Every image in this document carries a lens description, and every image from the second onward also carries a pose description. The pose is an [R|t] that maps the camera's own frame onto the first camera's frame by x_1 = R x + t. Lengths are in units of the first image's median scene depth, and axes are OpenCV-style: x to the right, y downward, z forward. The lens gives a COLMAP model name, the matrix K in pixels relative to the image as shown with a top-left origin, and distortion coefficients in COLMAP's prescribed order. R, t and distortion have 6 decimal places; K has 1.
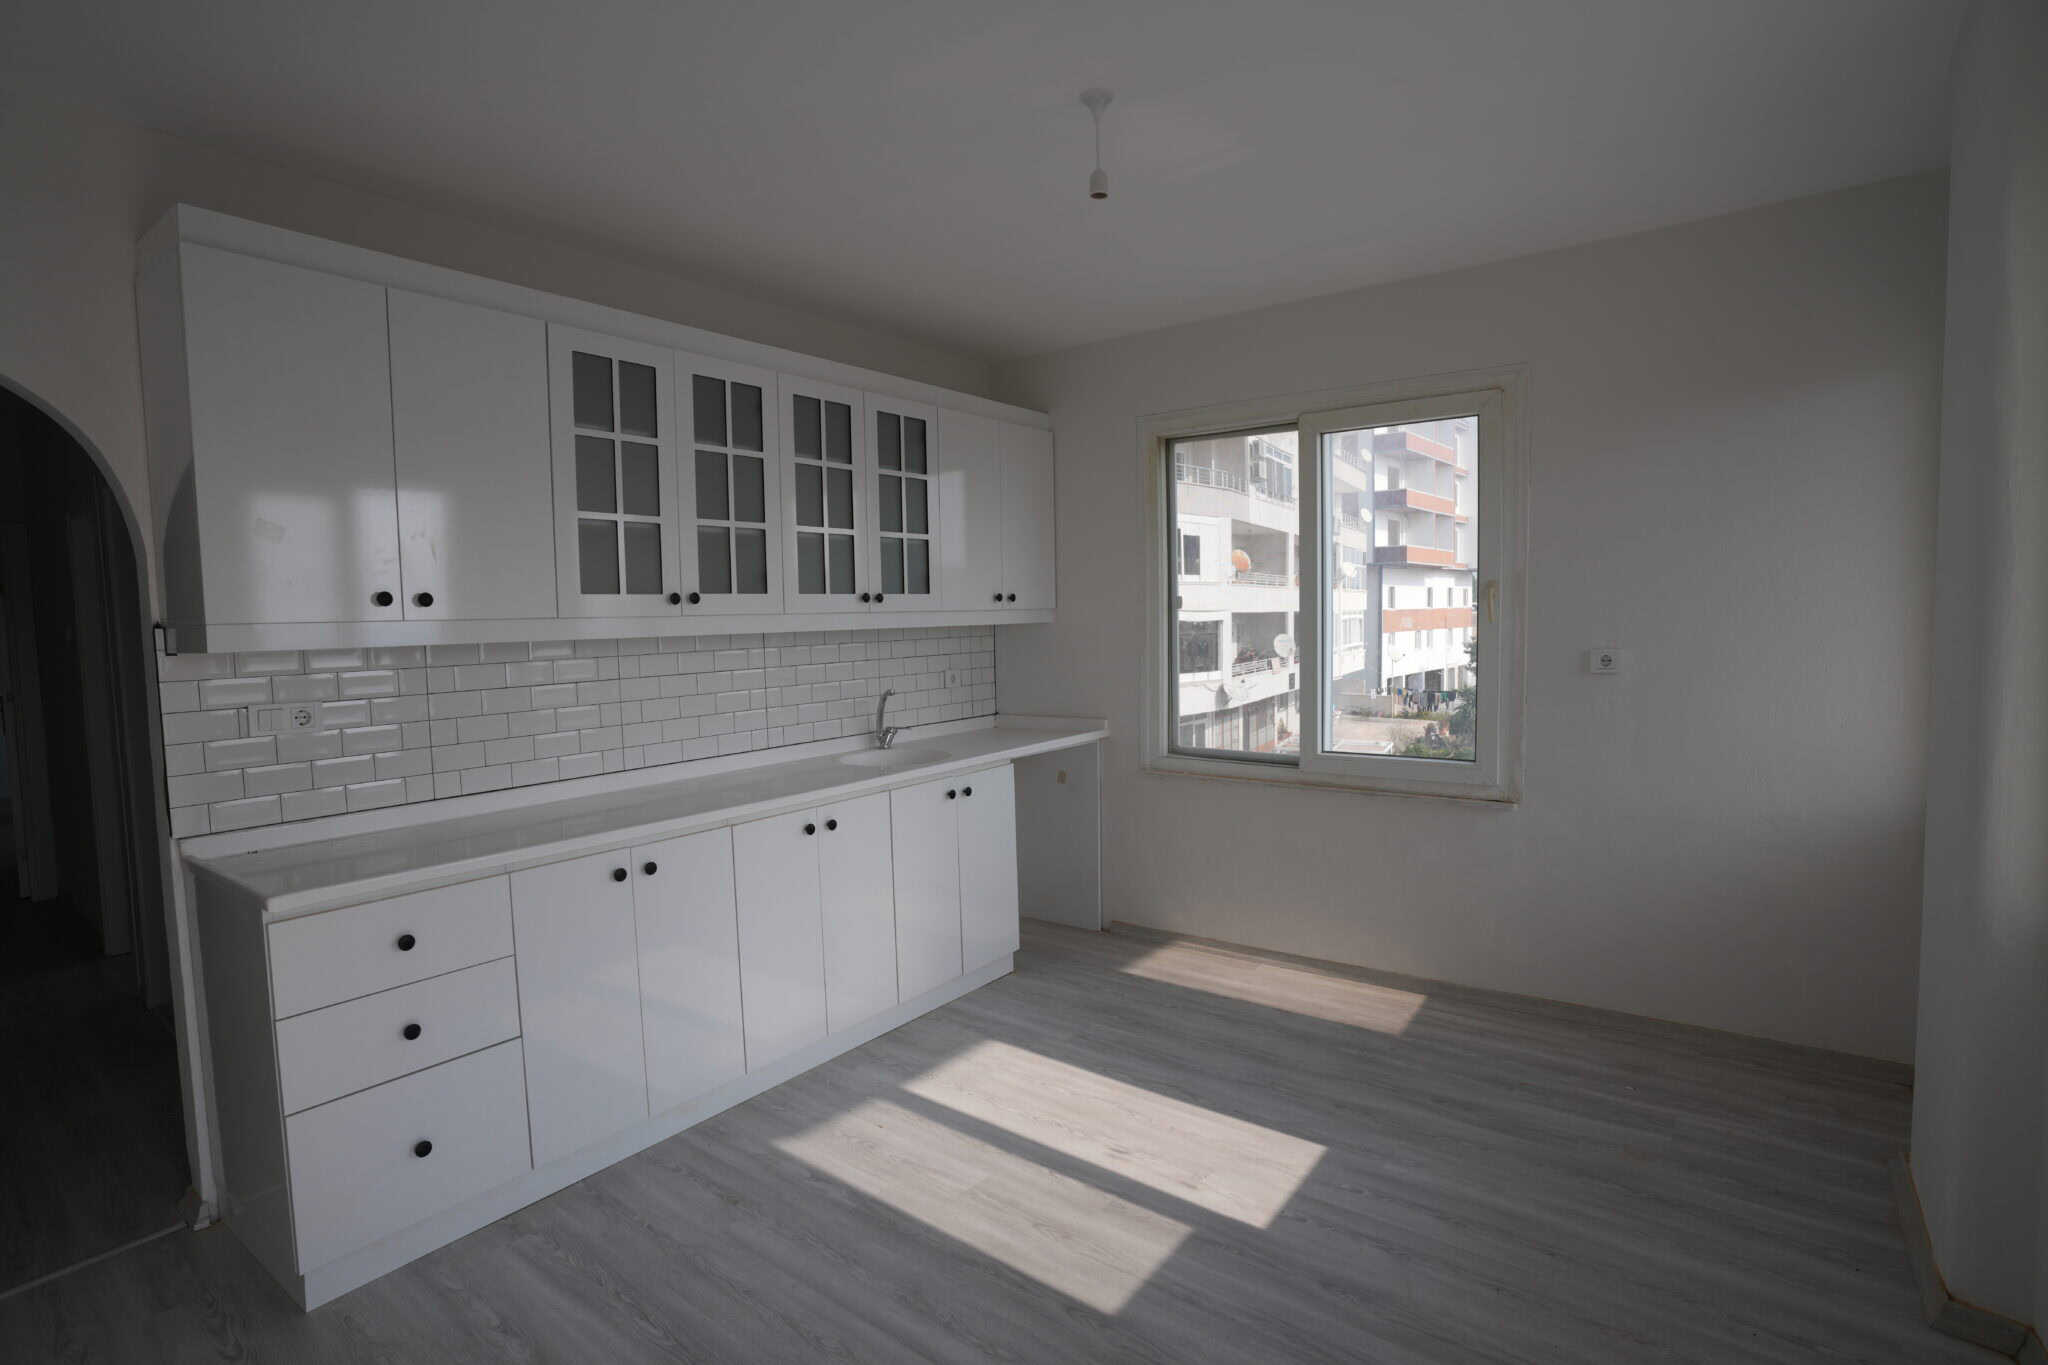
lens RADIAL K [[1000.5, 0, 1024.0], [0, 1000.5, 682.5], [0, 0, 1]] dist [-0.090693, 0.048226]
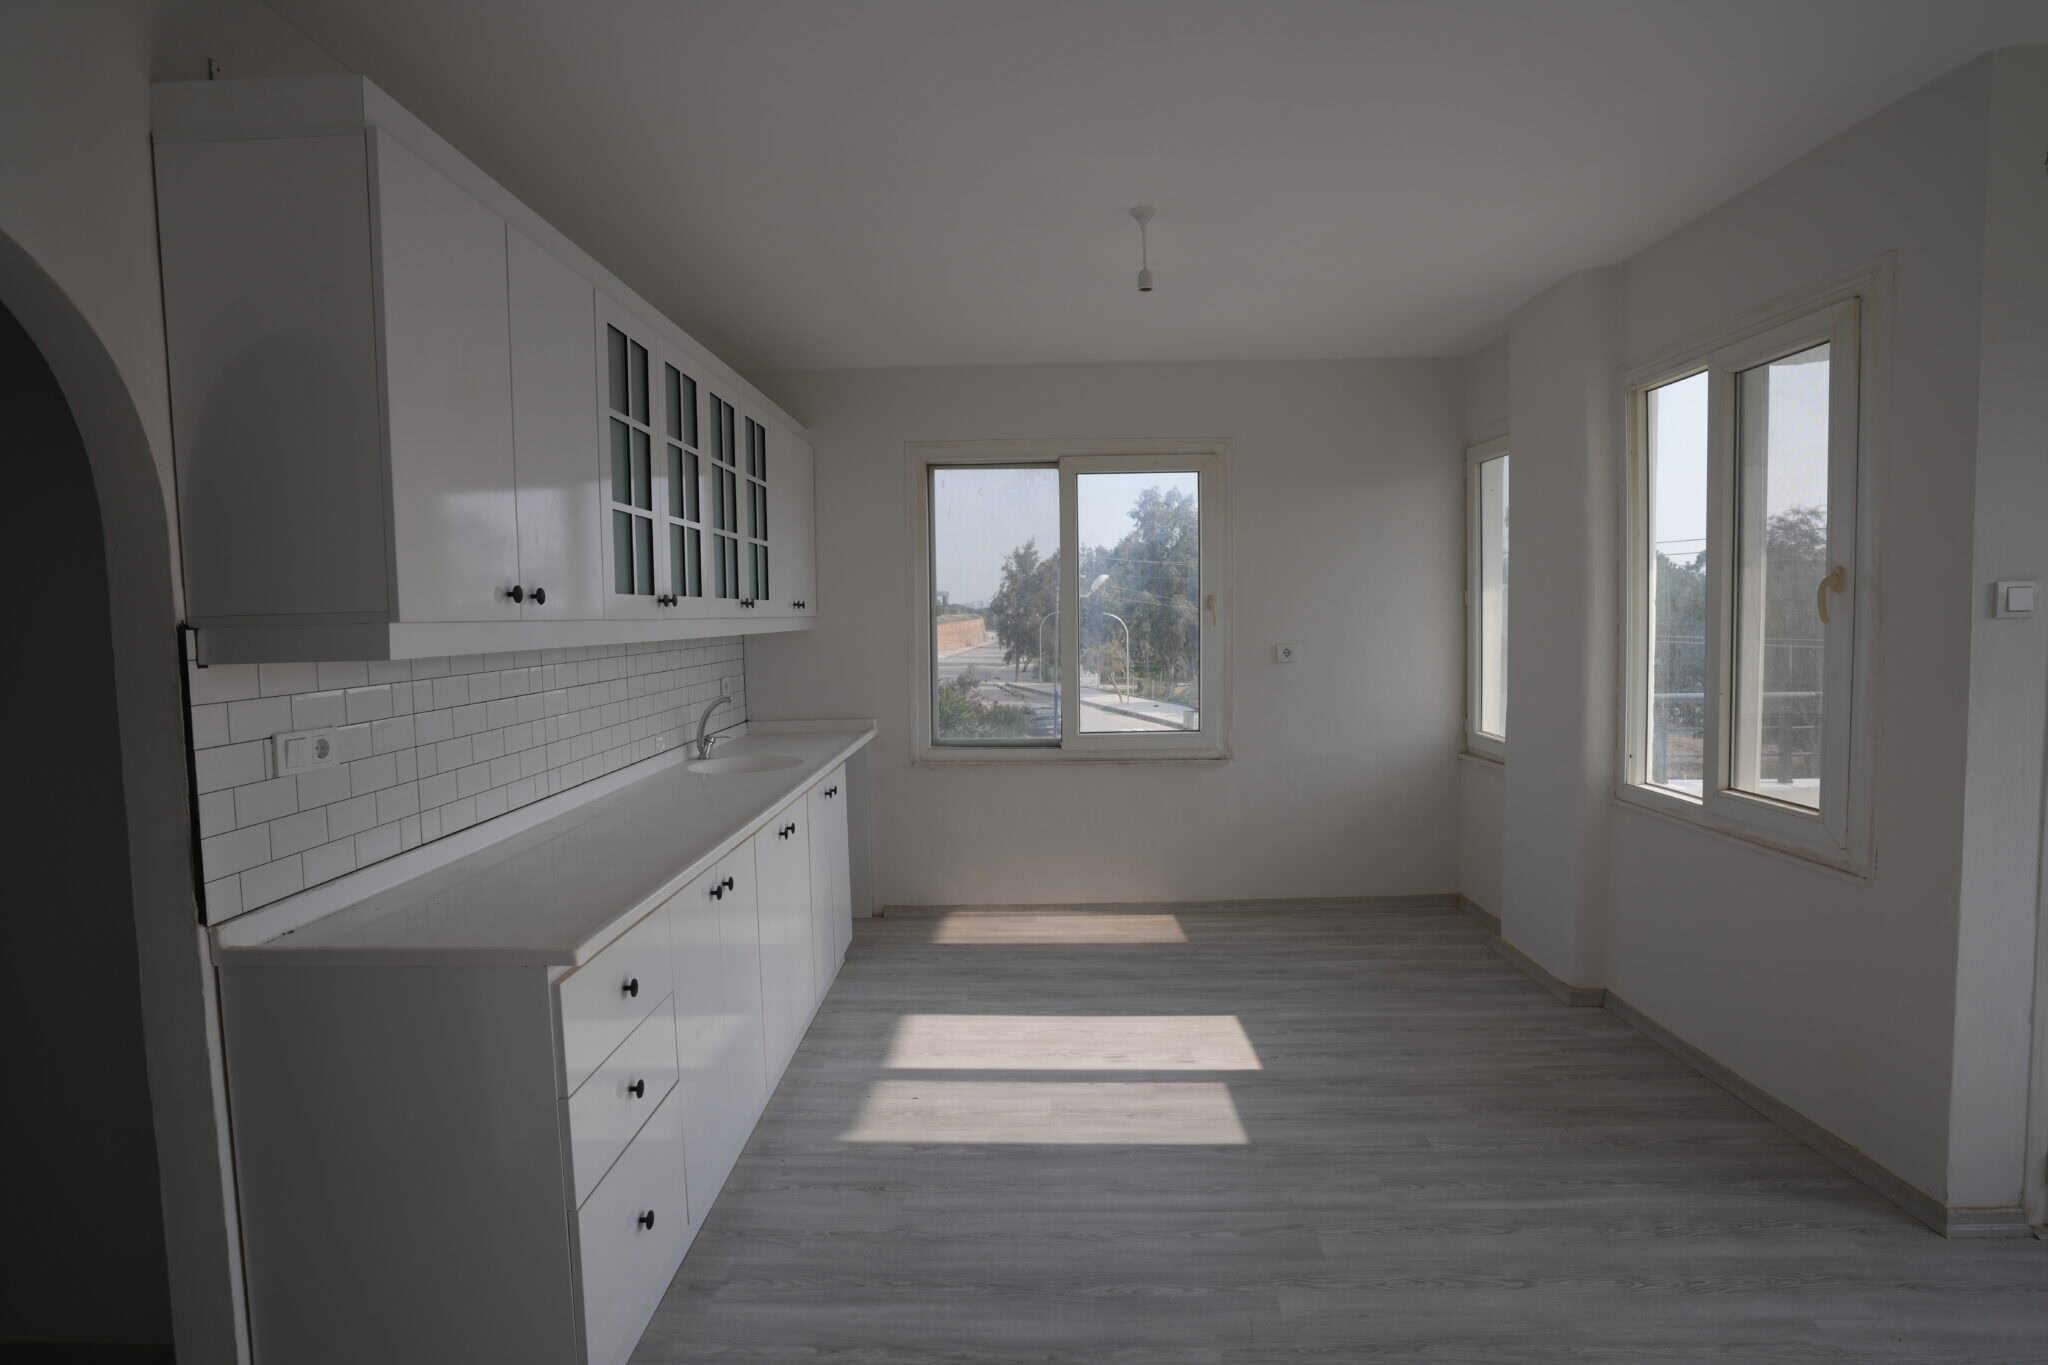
lens RADIAL K [[1000.5, 0, 1024.0], [0, 1000.5, 682.5], [0, 0, 1]] dist [-0.090693, 0.048226]
pose [[0.809603, -0.032602, 0.586072, -0.551029], [0.039466, 0.999220, 0.001065, 0.004067], [-0.585650, 0.022268, 0.810258, 0.045999]]
